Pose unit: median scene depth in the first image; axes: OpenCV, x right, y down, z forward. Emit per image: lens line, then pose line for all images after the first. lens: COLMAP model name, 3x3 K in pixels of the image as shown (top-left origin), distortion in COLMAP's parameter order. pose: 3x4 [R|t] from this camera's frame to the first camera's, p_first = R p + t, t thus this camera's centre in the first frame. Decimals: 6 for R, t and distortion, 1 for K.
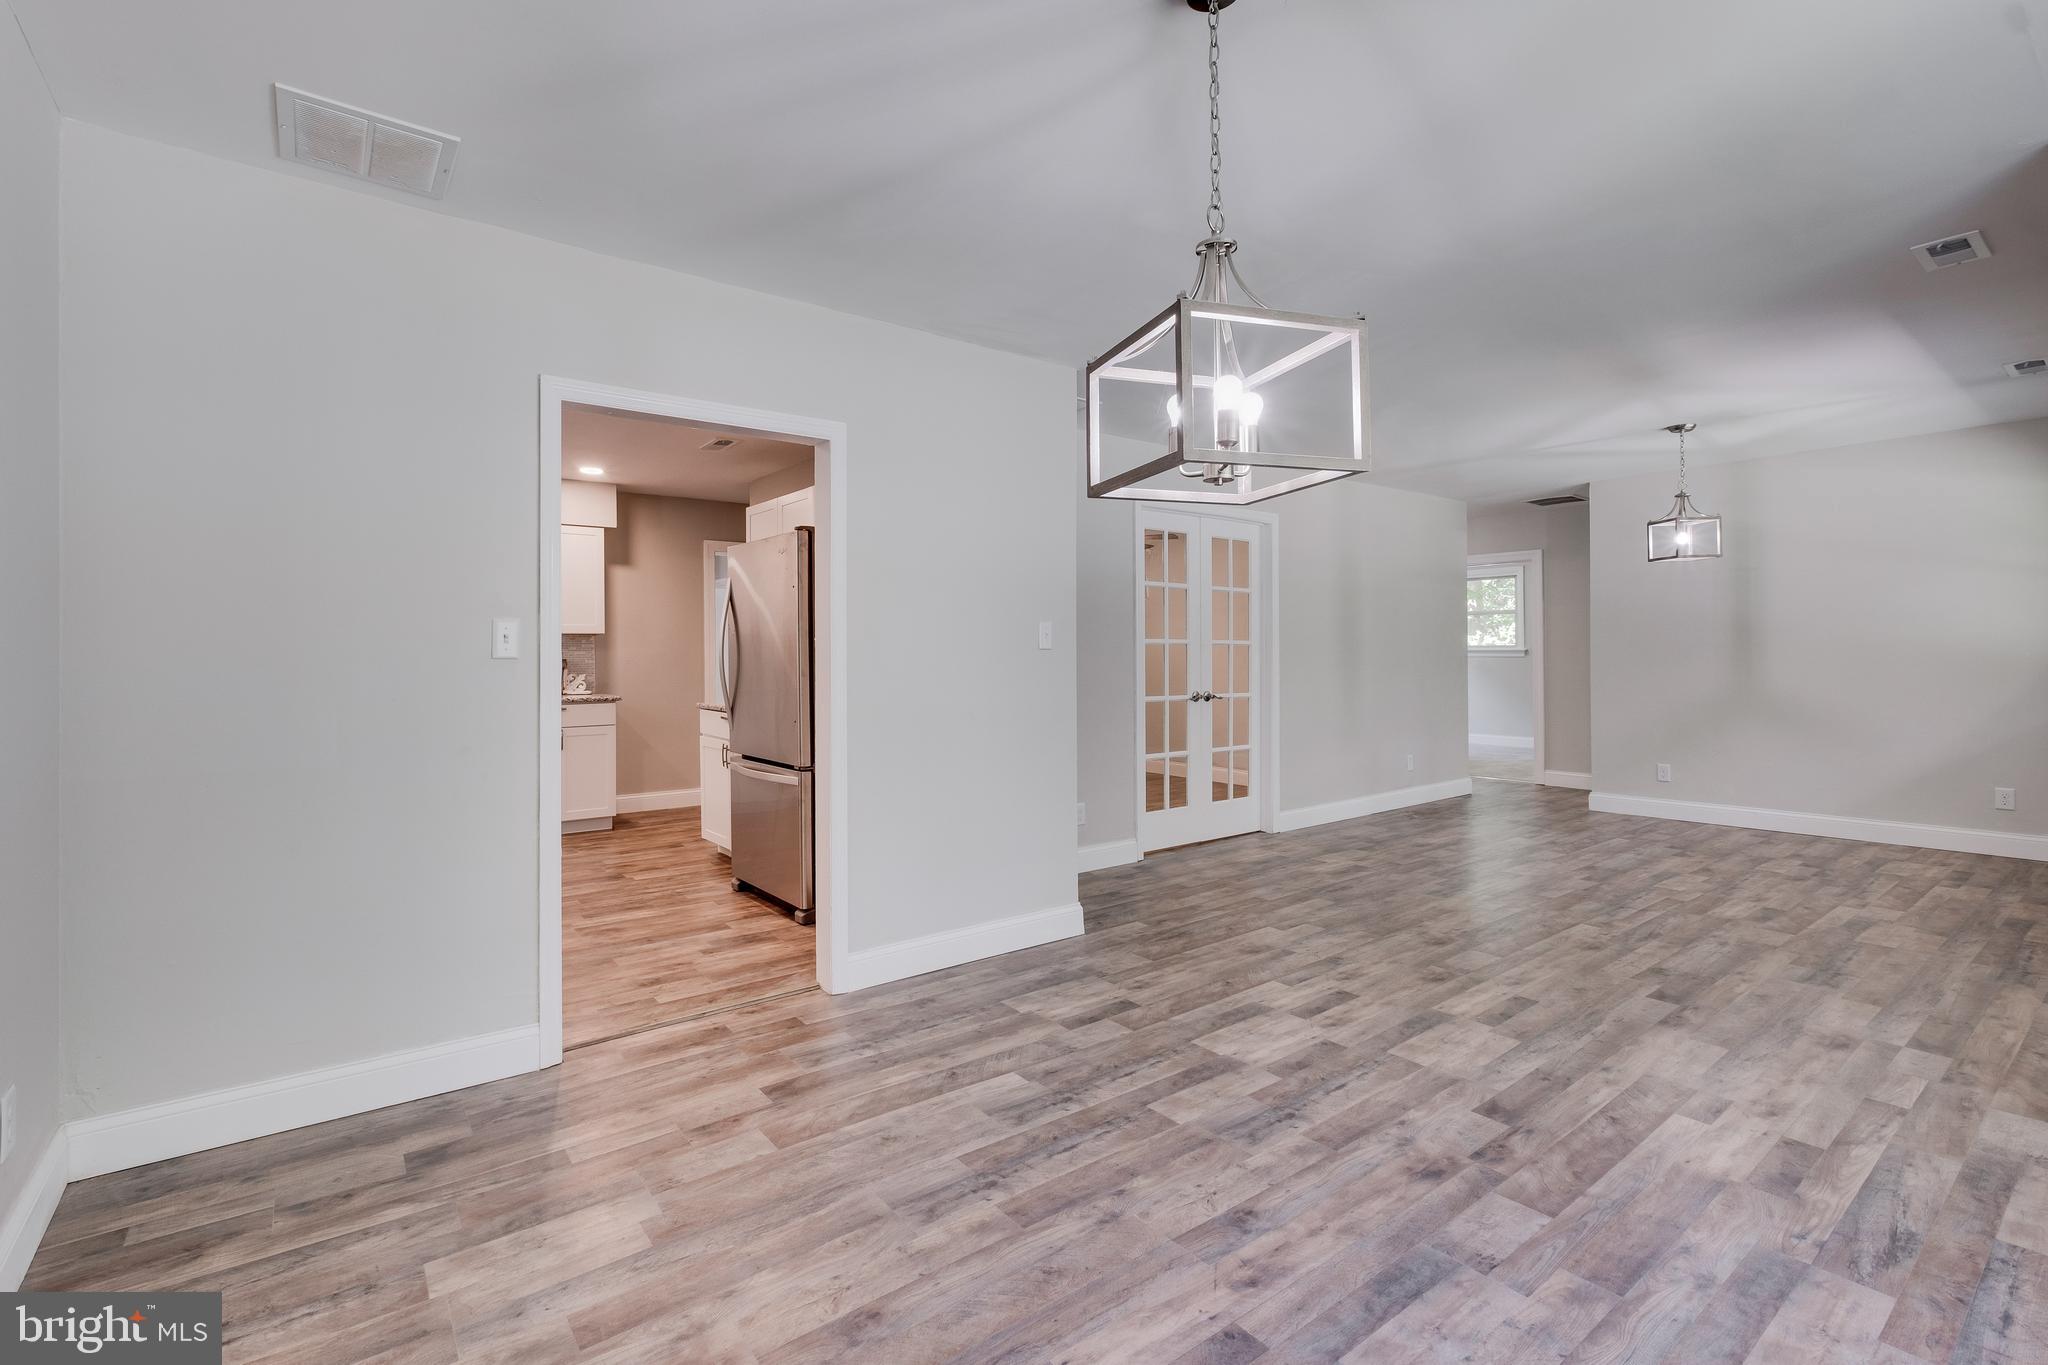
lens RADIAL K [[914.0, 0, 969.1], [0, 914.0, 652.2], [0, 0, 1]] dist [-0.002575, -0.000501]
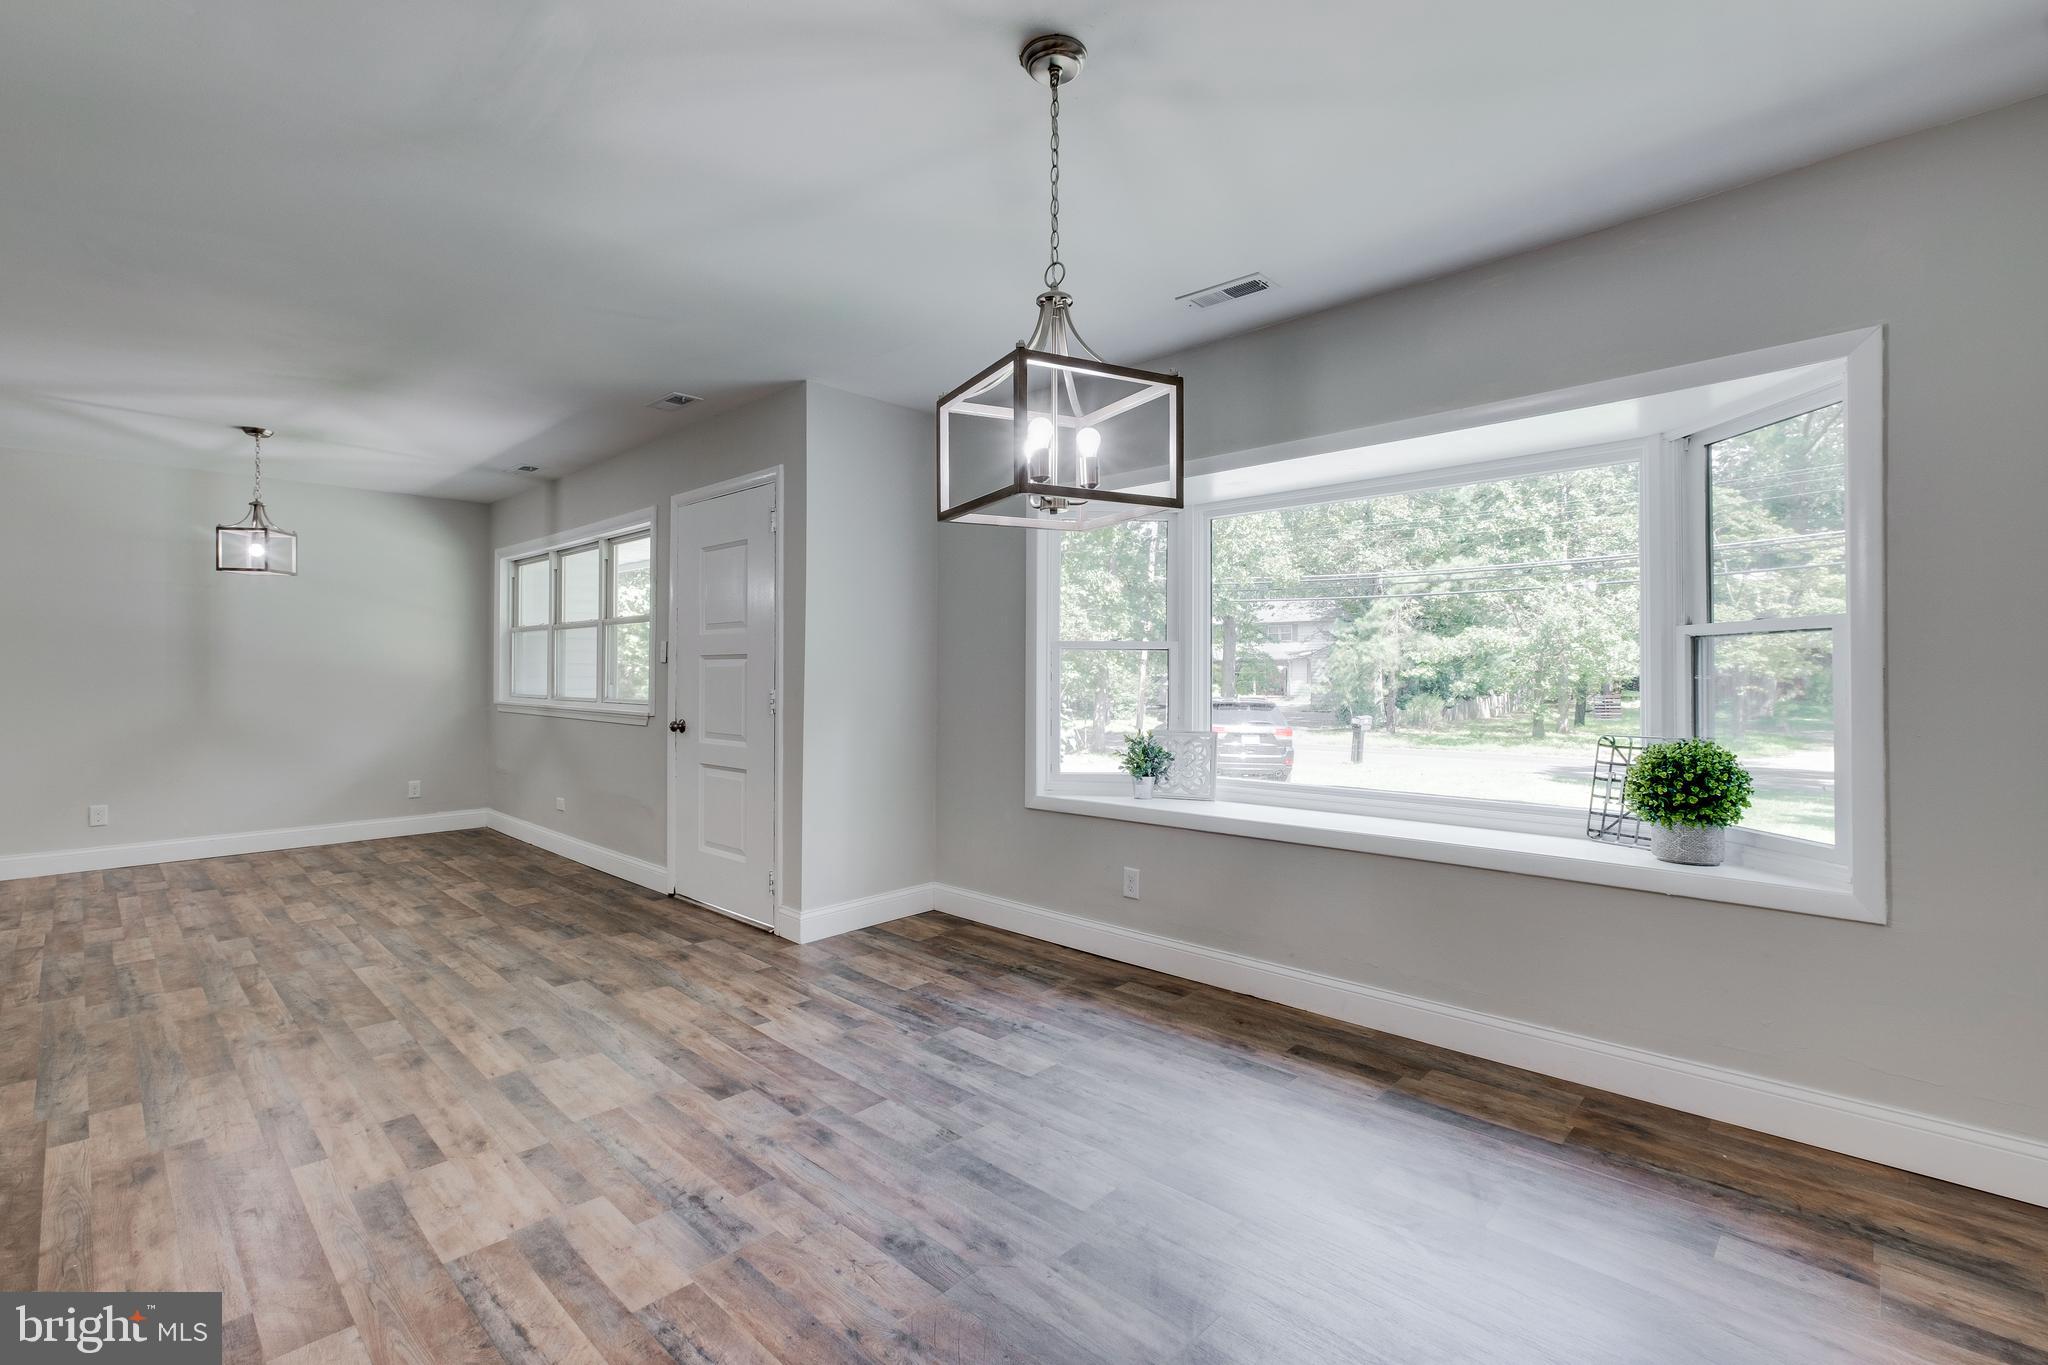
lens RADIAL K [[902.6, 0, 1018.6], [0, 902.6, 653.8], [0, 0, 1]] dist [-0.003224, -0.000850]
pose [[-0.177708, 0.029349, 0.983646, -0.496799], [-0.002547, 0.999538, -0.030284, 0.014676], [-0.984080, -0.007887, -0.177551, 0.760867]]
